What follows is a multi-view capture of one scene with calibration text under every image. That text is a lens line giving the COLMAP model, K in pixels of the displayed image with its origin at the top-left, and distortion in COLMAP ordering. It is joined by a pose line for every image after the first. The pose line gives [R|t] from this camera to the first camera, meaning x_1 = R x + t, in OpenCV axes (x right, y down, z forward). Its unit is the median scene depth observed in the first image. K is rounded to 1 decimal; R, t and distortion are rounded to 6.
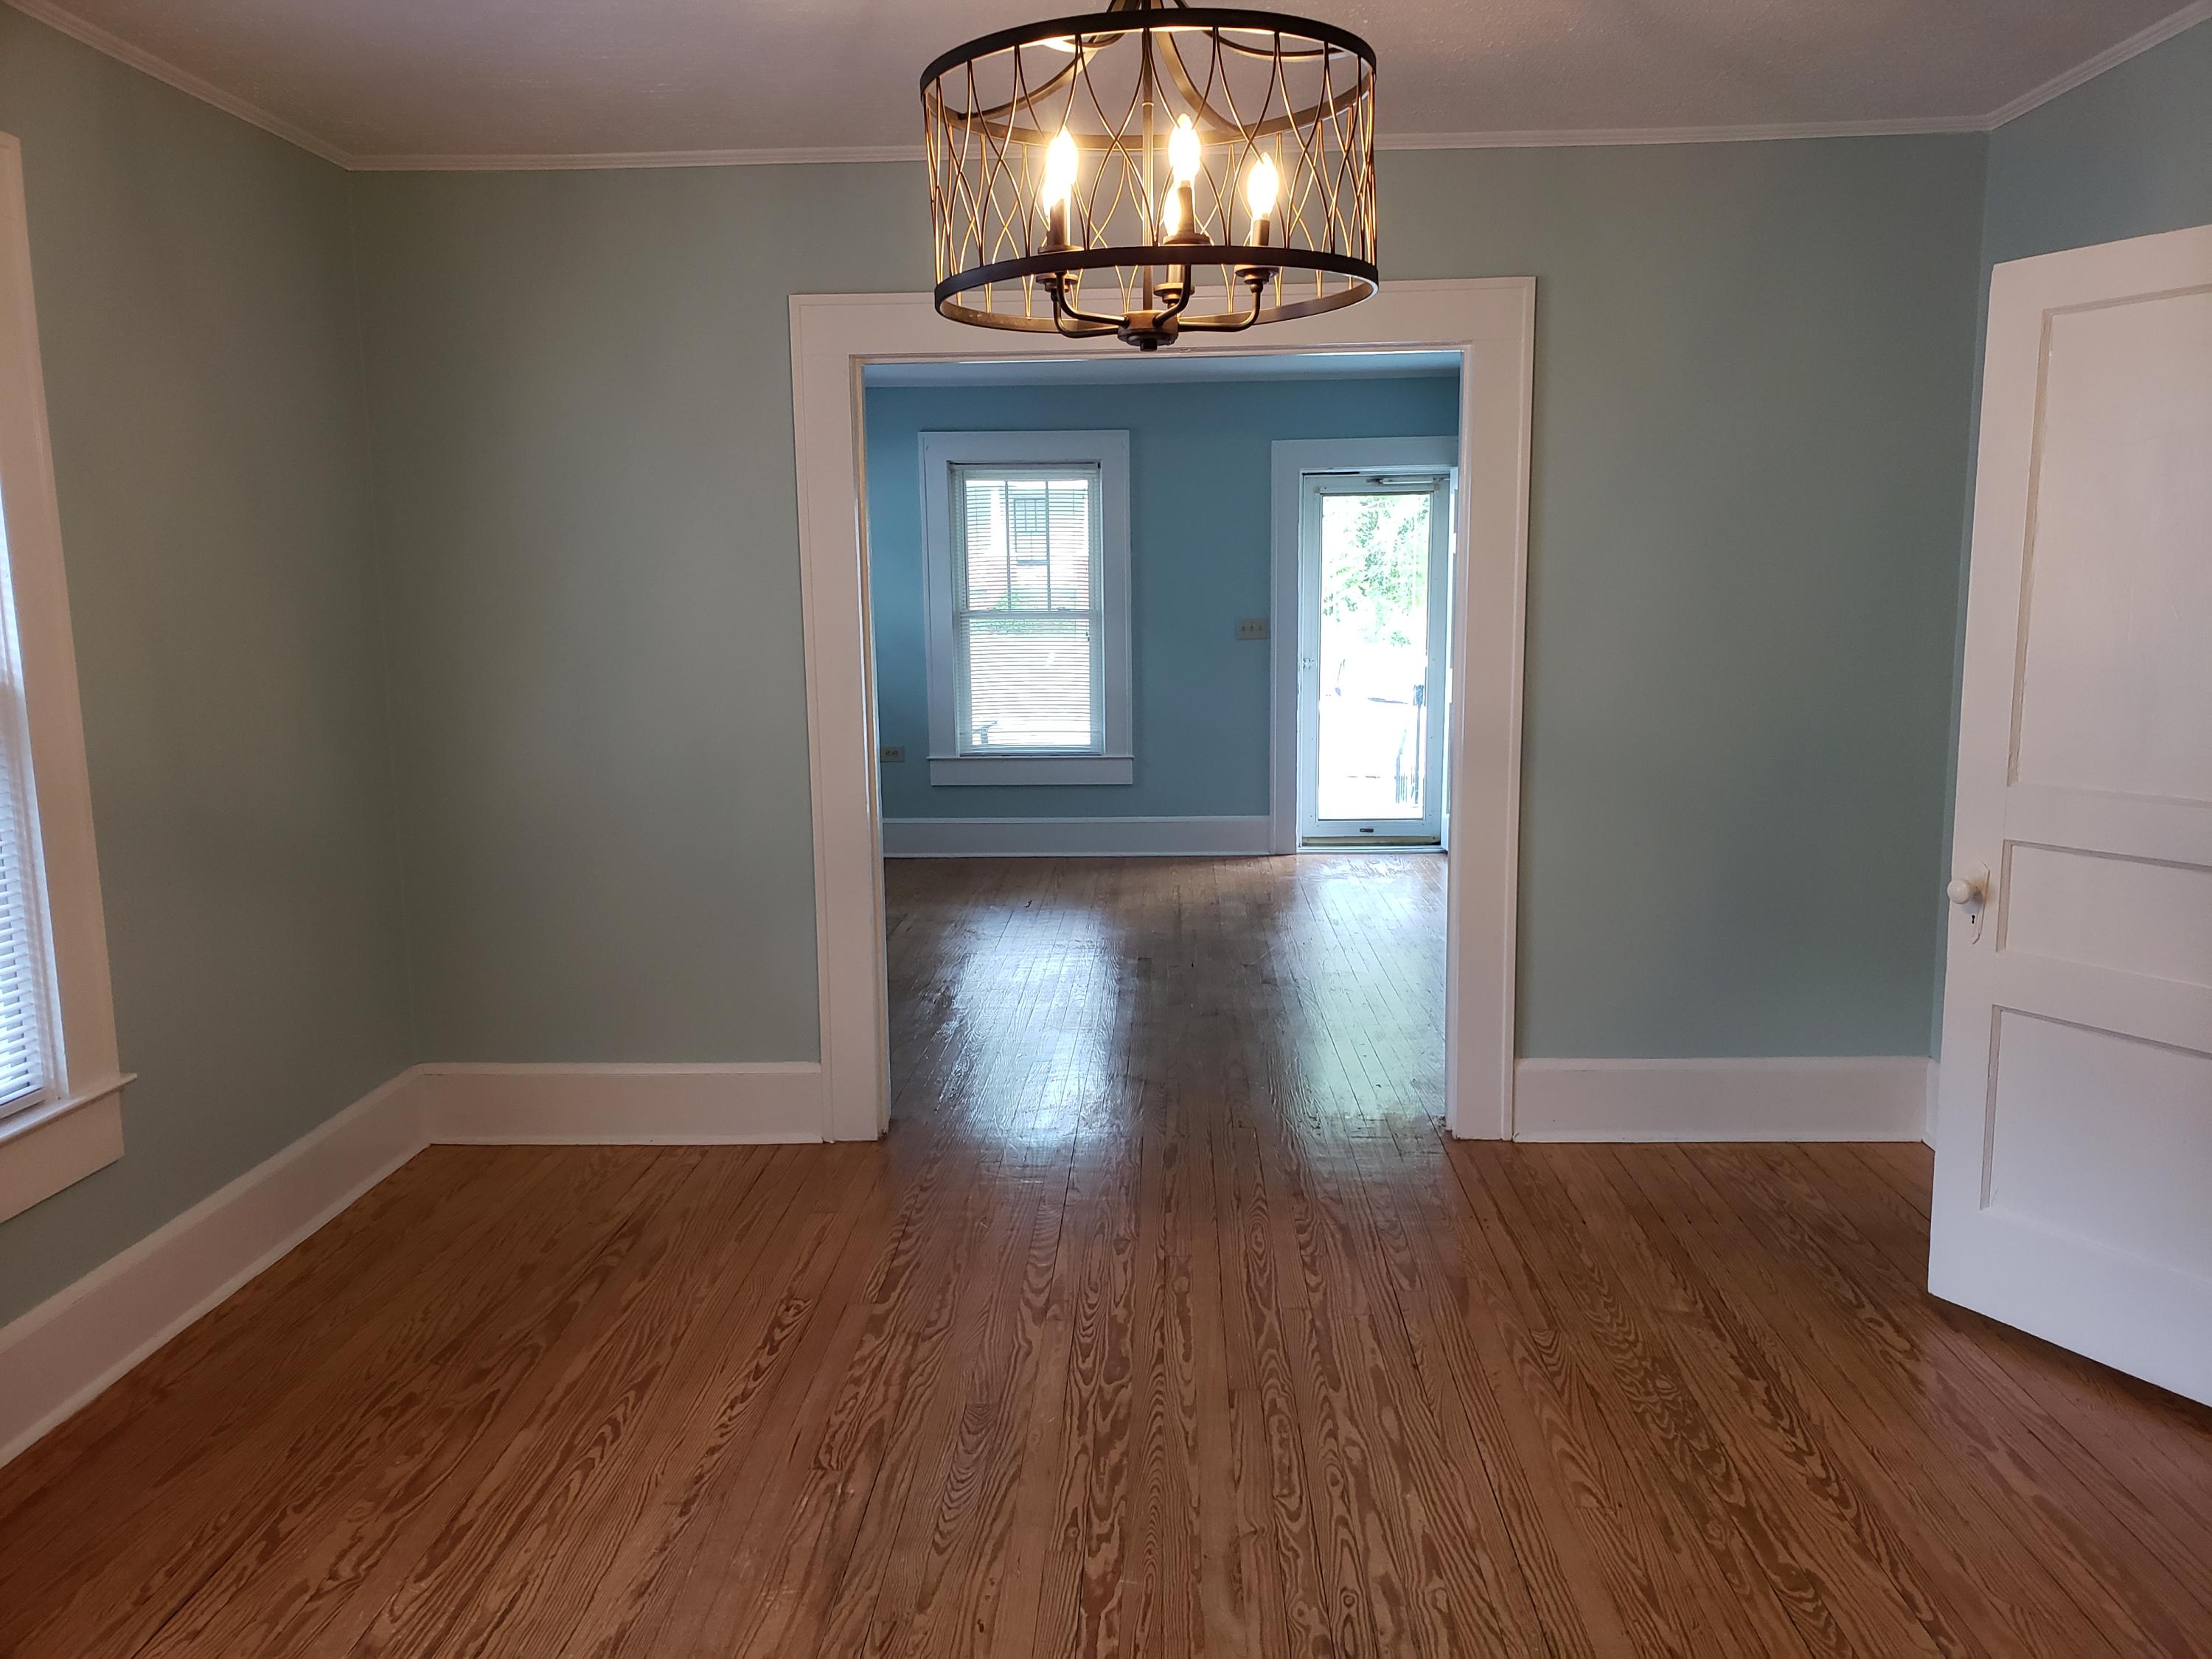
lens RADIAL K [[1694.1, 0, 1098.8], [0, 1694.1, 832.4], [0, 0, 1]] dist [0.180422, -0.000308]
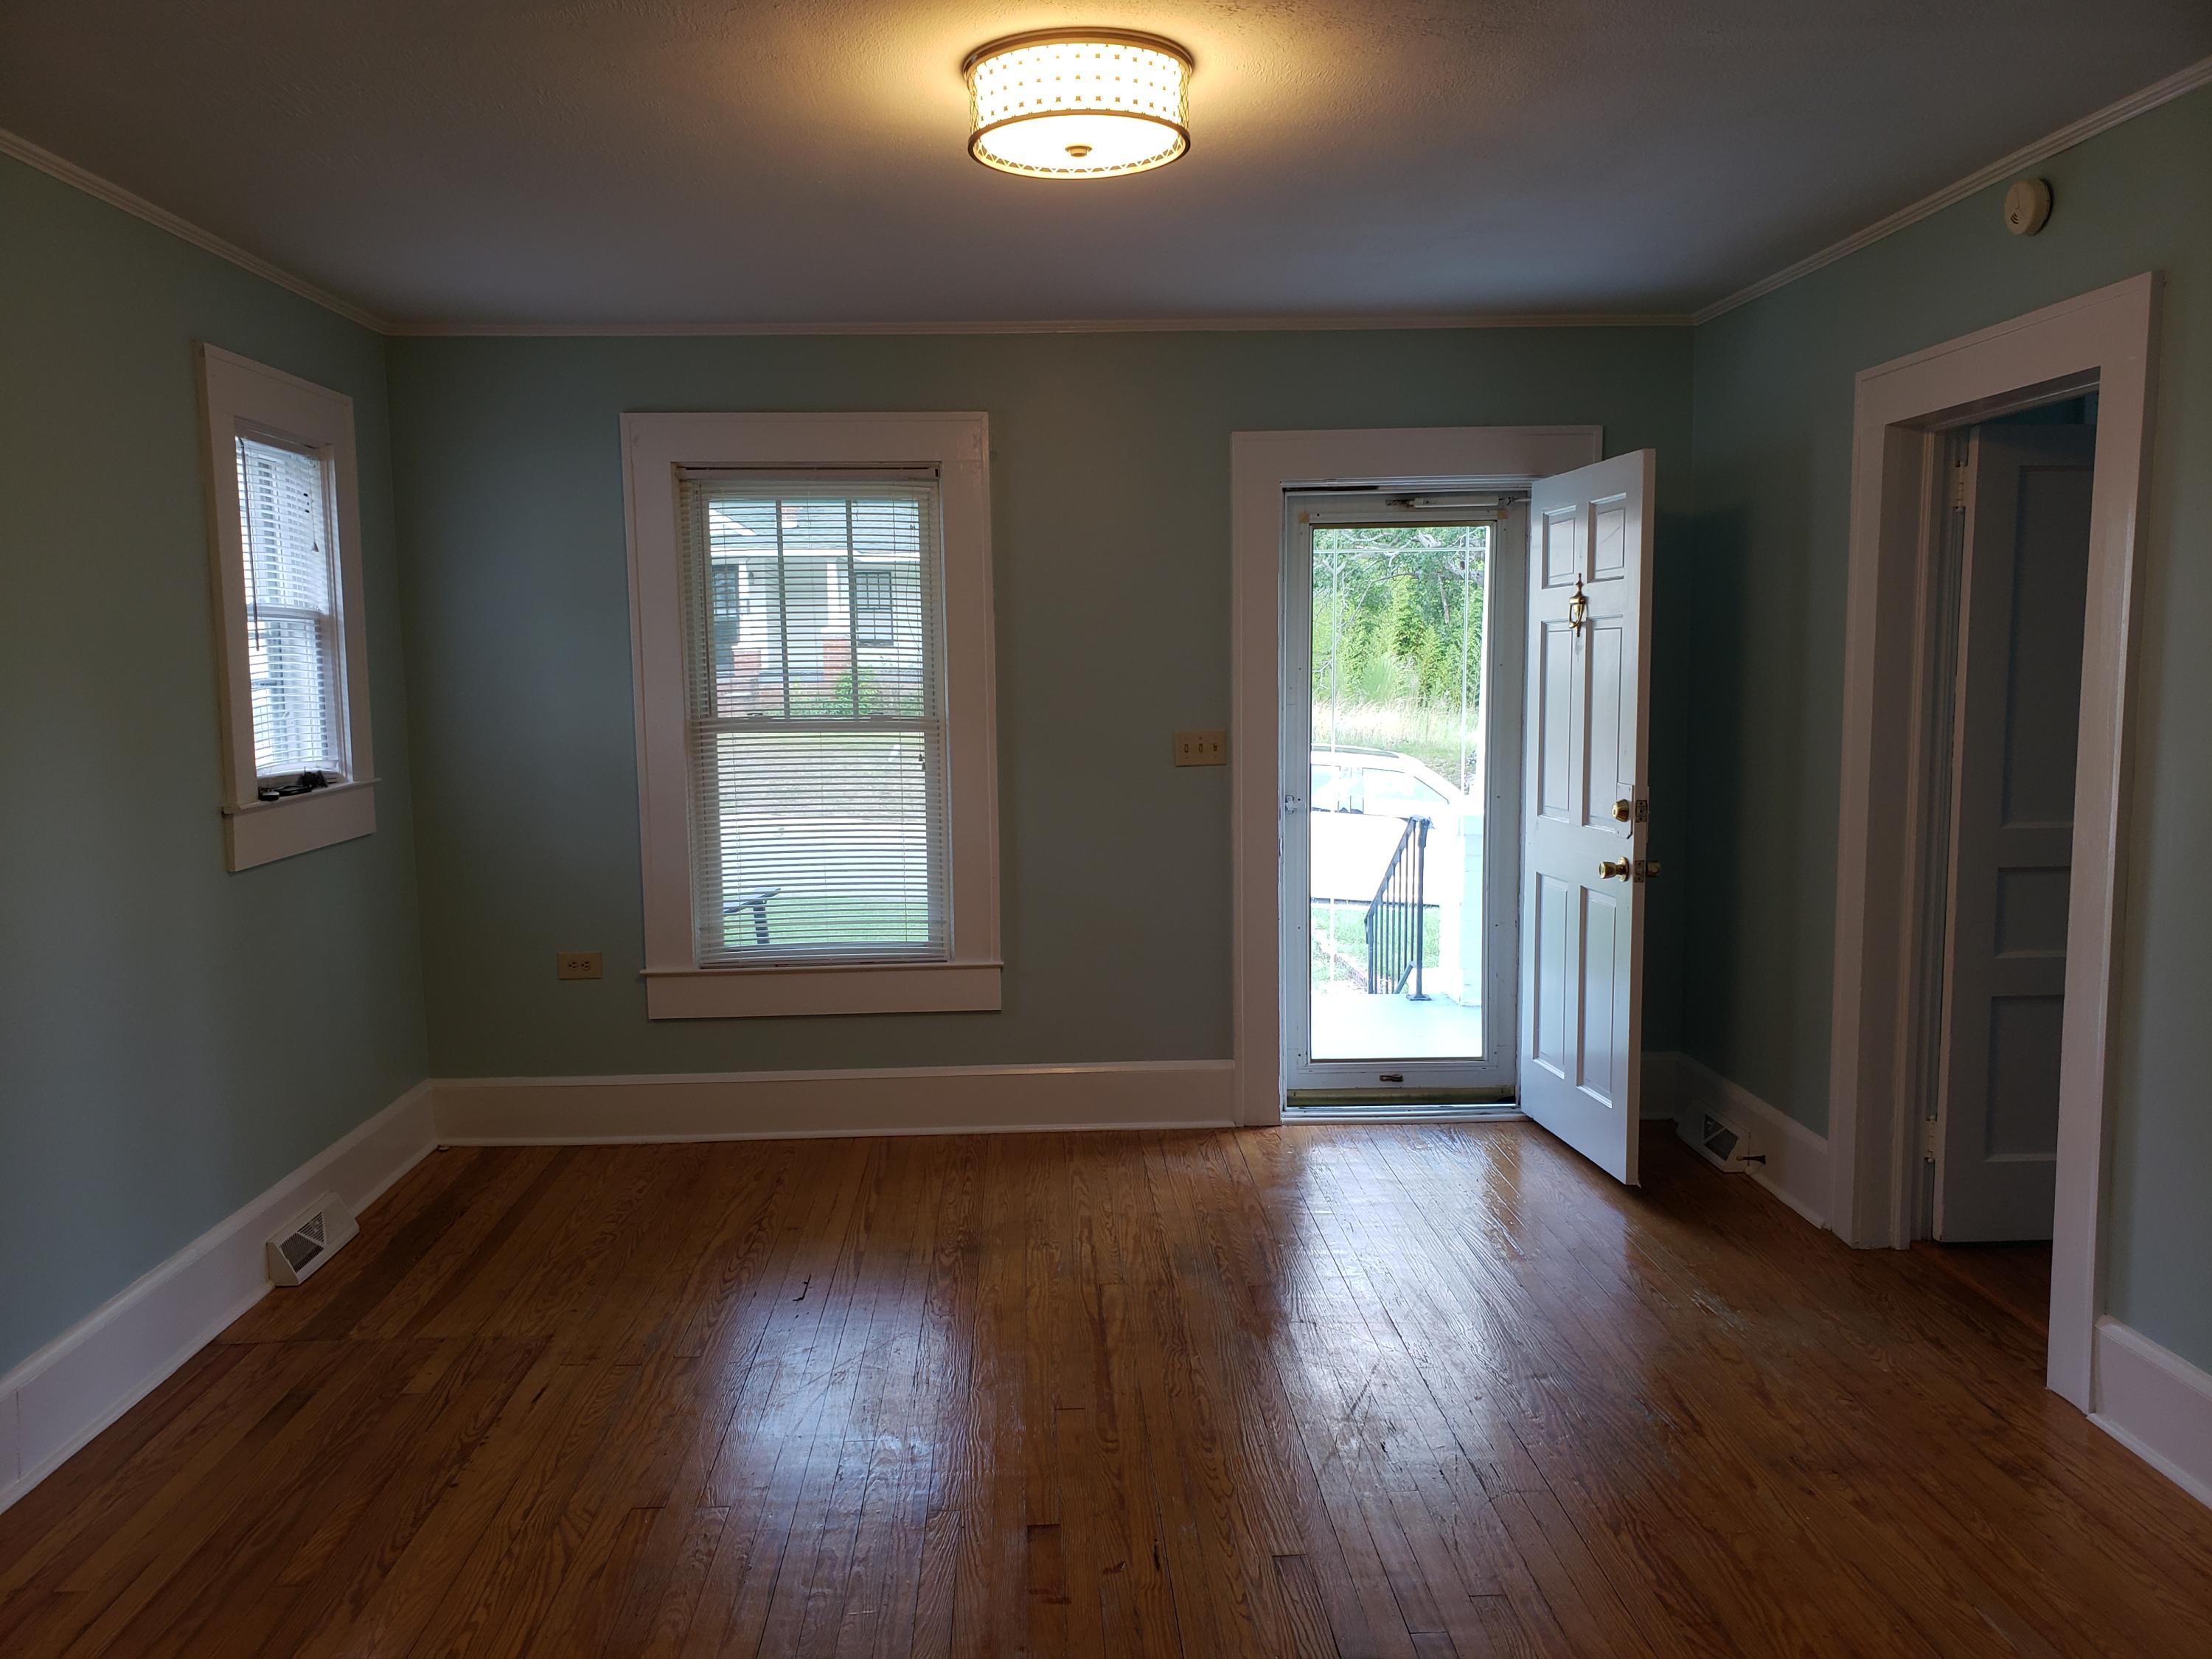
lens RADIAL K [[1694.1, 0, 1098.8], [0, 1694.1, 832.4], [0, 0, 1]] dist [0.180422, -0.000308]
pose [[0.996248, -0.011325, 0.085797, 0.003727], [0.015203, 0.998885, -0.044686, -0.063653], [-0.085195, 0.045823, 0.995310, 0.409516]]
